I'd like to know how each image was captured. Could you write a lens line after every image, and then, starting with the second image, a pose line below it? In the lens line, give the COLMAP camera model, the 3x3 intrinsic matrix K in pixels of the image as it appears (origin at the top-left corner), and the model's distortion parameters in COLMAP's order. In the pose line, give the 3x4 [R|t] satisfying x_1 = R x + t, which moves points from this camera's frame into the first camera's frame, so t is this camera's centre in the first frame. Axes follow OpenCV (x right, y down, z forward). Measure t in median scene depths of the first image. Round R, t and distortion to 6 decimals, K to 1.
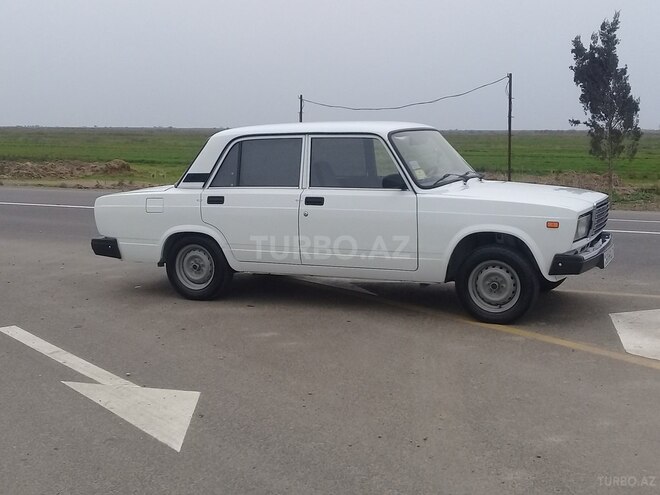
lens RADIAL K [[916.4, 0, 330.0], [0, 916.4, 247.5], [0, 0, 1]] dist [0.057598, -0.035429]
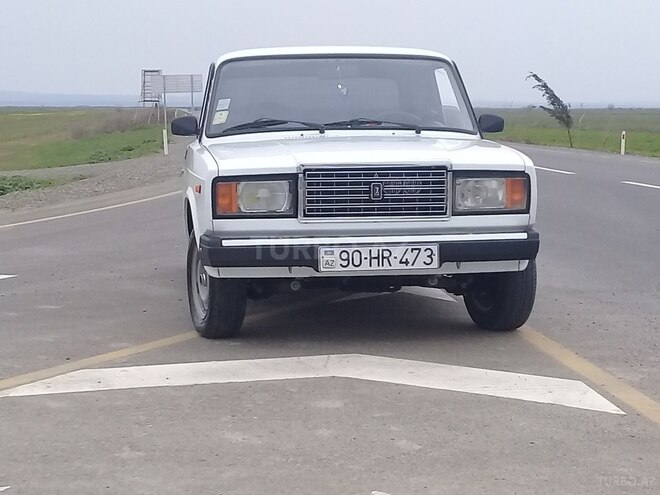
lens RADIAL K [[1455.5, 0, 330.0], [0, 1455.5, 247.5], [0, 0, 1]] dist [0.005390, 0.299104]
pose [[0.508942, 0.077000, -0.857350, 1.026152], [-0.109124, 0.993727, 0.024469, -0.015914], [0.853856, 0.081104, 0.514152, 0.471052]]
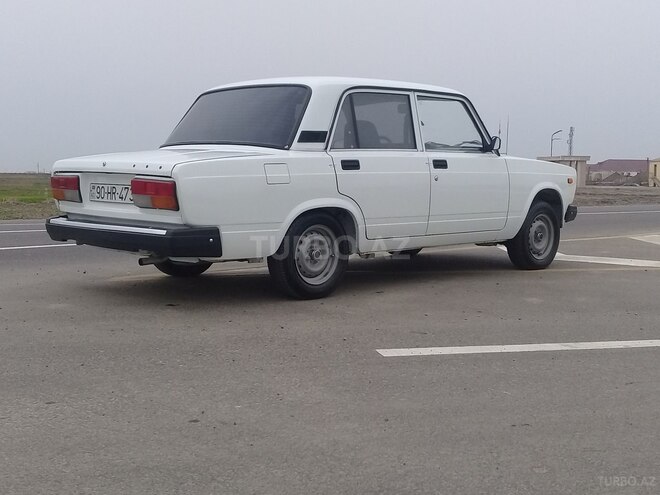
lens RADIAL K [[916.4, 0, 330.0], [0, 916.4, 247.5], [0, 0, 1]] dist [0.057598, -0.035429]
pose [[0.362656, -0.064549, 0.929685, -0.875485], [0.109015, 0.993688, 0.026468, -0.003791], [-0.925525, 0.091751, 0.367403, 0.738336]]
